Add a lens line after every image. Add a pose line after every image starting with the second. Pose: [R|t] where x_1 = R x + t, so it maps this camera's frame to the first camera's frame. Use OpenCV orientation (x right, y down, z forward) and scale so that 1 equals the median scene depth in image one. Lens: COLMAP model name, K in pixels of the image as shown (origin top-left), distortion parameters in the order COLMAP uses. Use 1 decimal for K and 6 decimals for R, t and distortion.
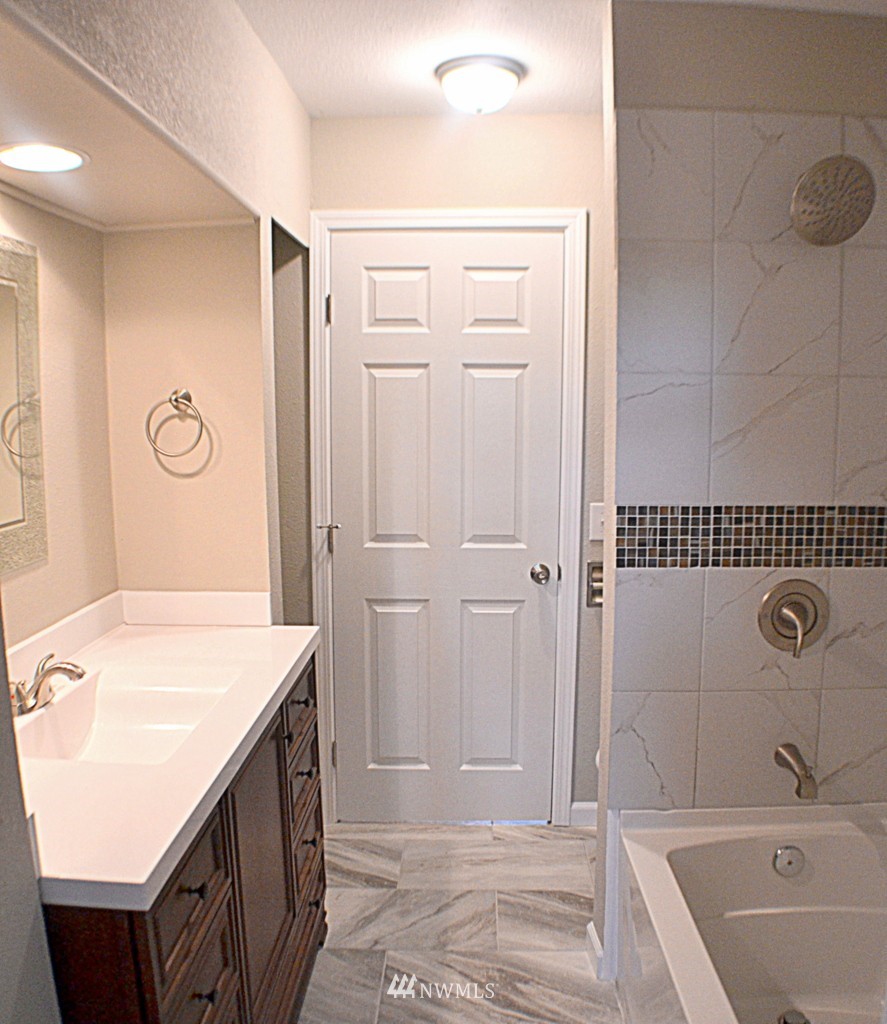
lens RADIAL K [[887.6, 0, 443.5], [0, 887.6, 512.0], [0, 0, 1]] dist [-0.141776, 0.000289]
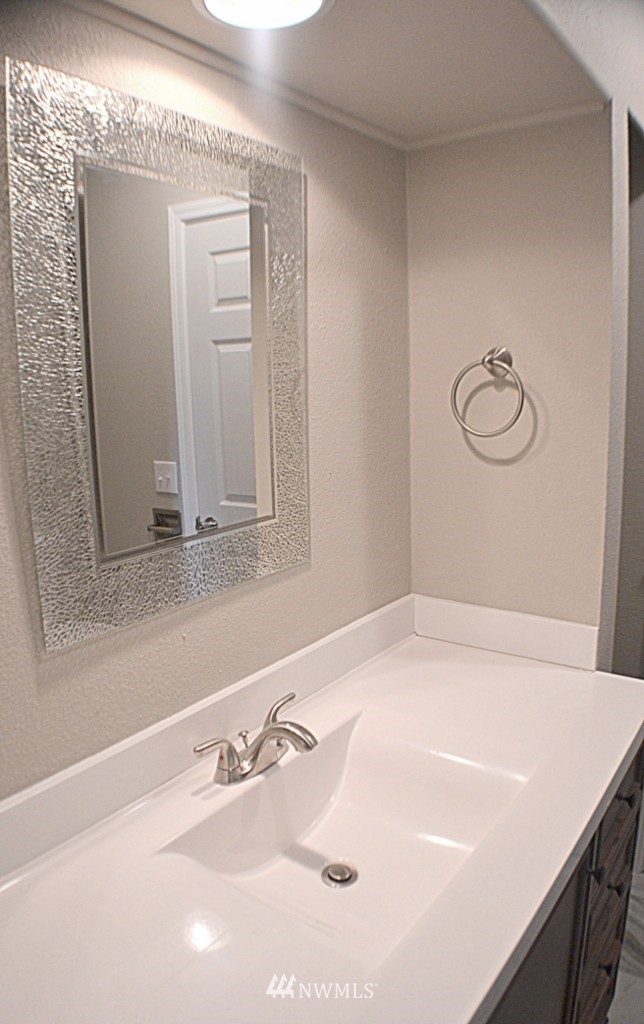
lens RADIAL K [[736.3, 0, 322.0], [0, 736.3, 512.0], [0, 0, 1]] dist [-0.129503, 0.002693]
pose [[0.838504, 0.089051, -0.537569, -0.078093], [-0.051914, 0.995123, 0.083871, -0.043709], [0.542417, -0.042419, 0.839038, 0.383355]]
